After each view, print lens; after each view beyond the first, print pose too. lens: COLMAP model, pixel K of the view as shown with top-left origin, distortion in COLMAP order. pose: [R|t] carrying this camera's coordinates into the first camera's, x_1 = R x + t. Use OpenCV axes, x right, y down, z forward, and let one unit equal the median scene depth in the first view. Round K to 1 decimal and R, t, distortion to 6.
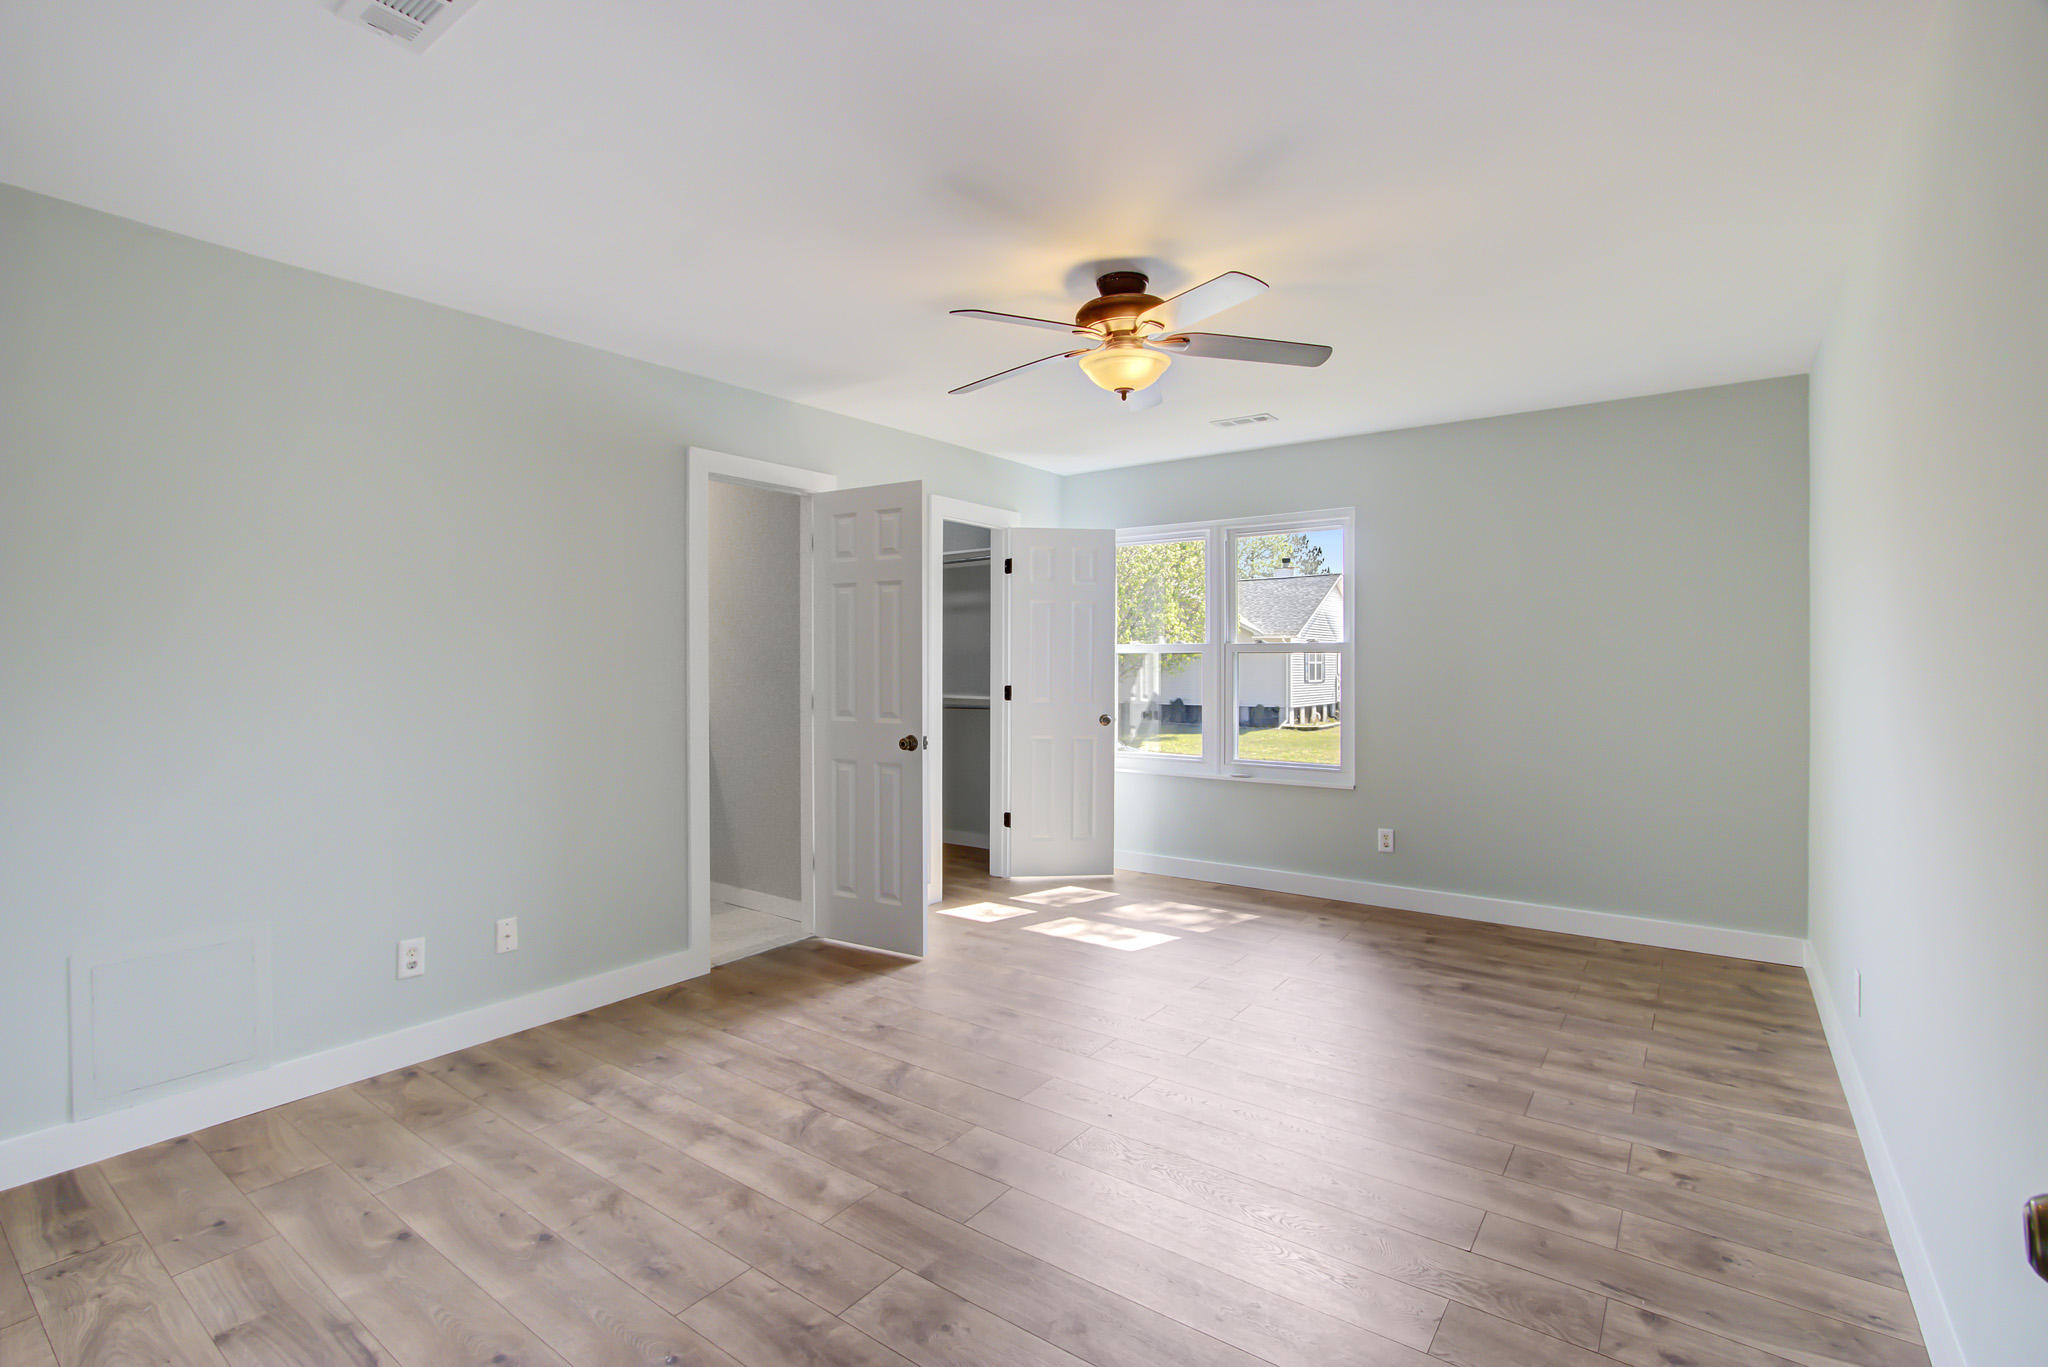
lens RADIAL K [[940.3, 0, 1020.6], [0, 940.3, 676.6], [0, 0, 1]] dist [-0.004722, 0.002382]
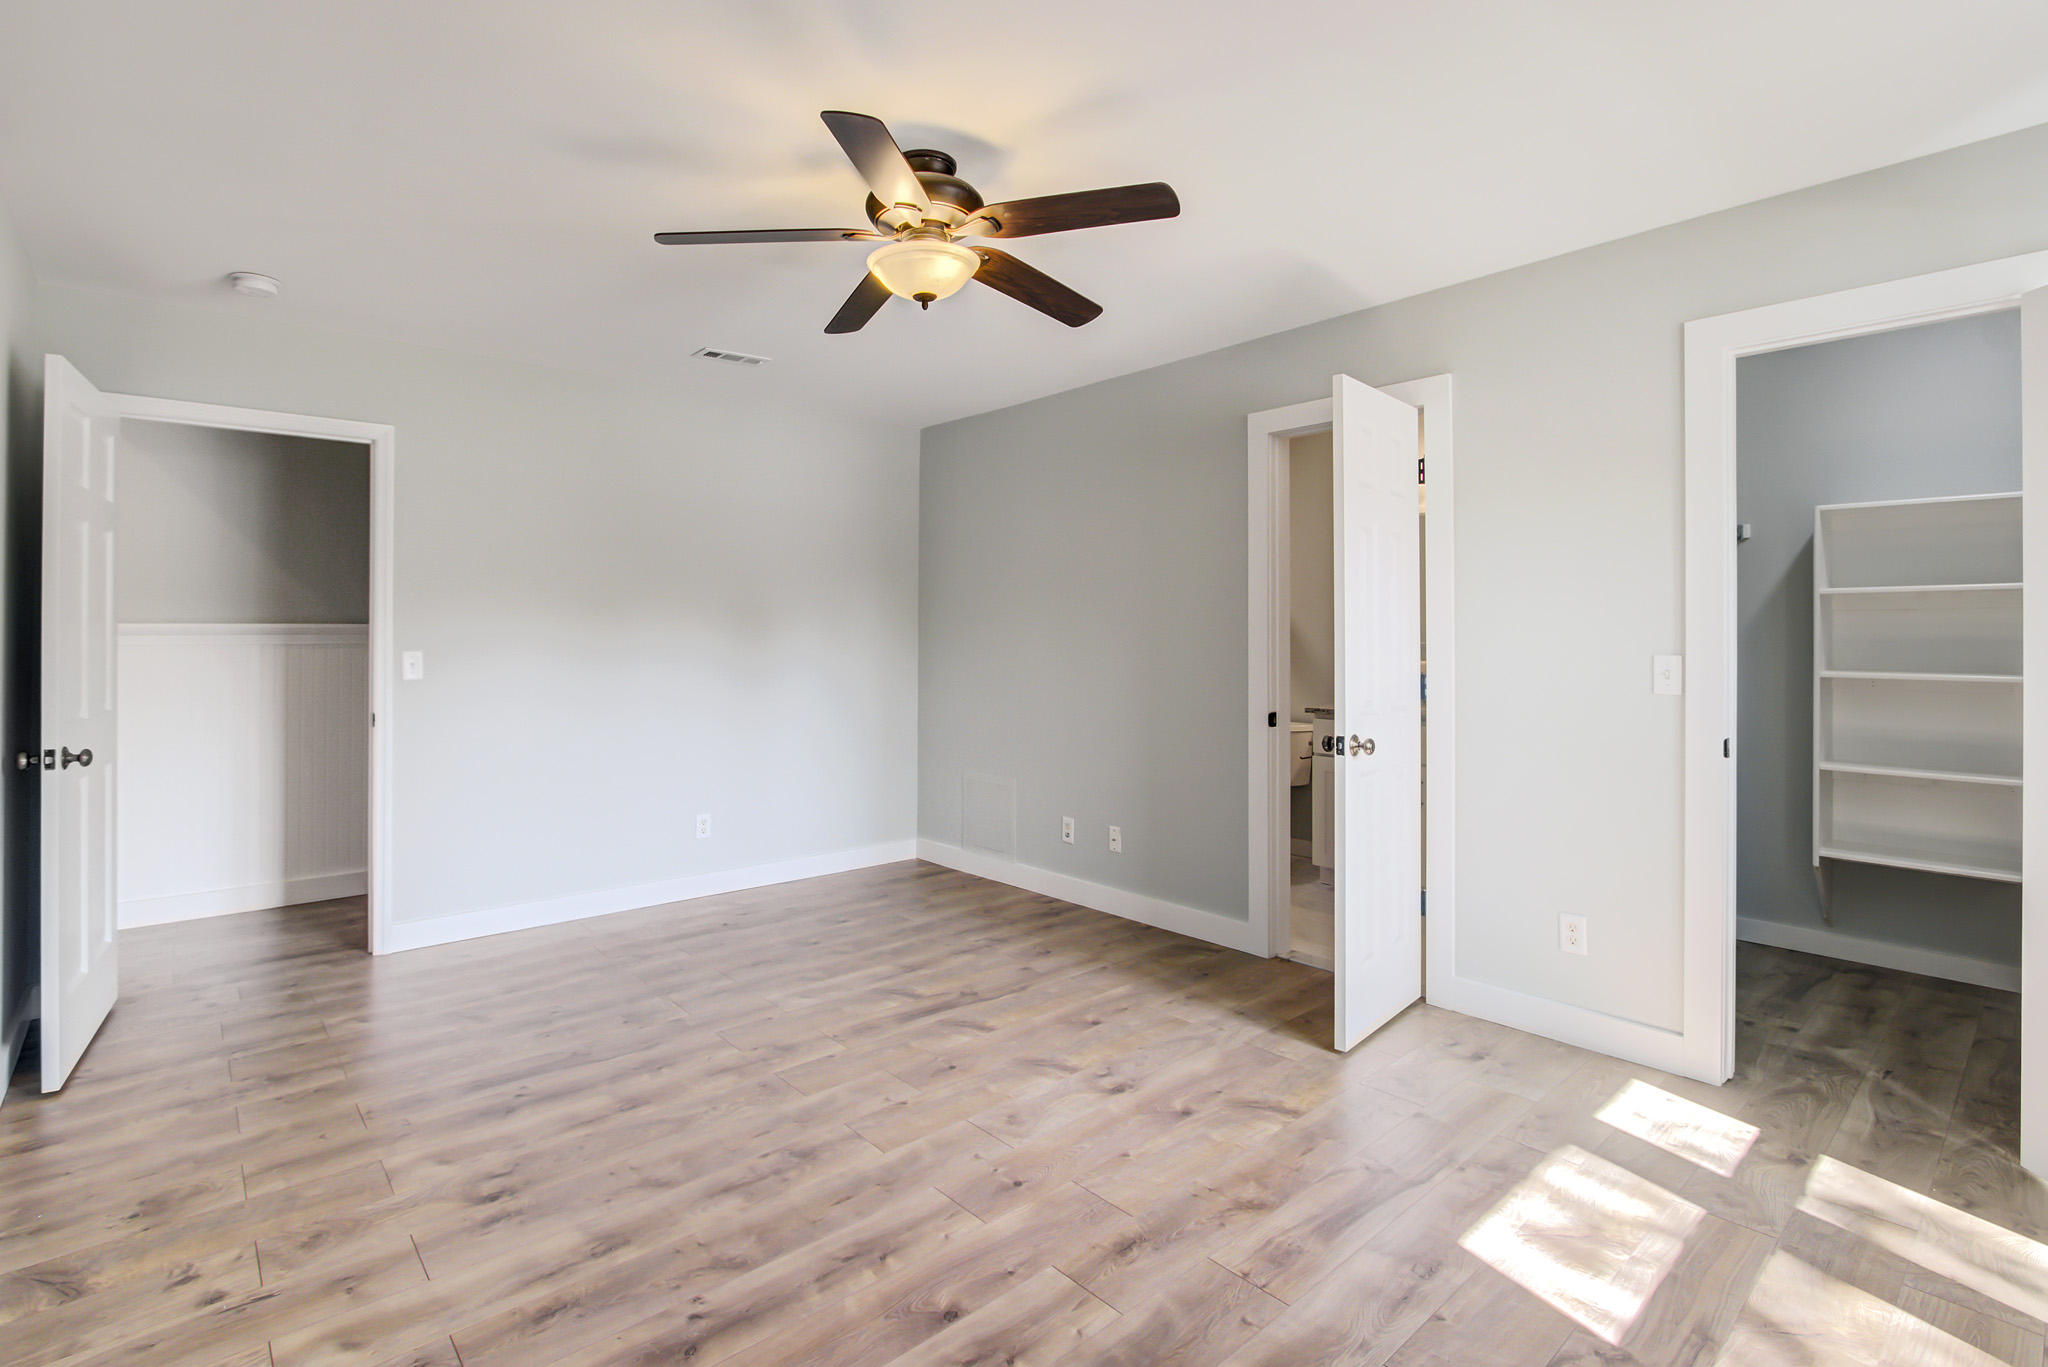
lens RADIAL K [[940.3, 0, 964.8], [0, 940.3, 637.3], [0, 0, 1]] dist [-0.004722, 0.002382]
pose [[-0.228713, 0.002989, -0.973489, 0.845836], [-0.004499, 0.999981, 0.004127, -0.016609], [0.973483, 0.005324, -0.228696, 1.160272]]
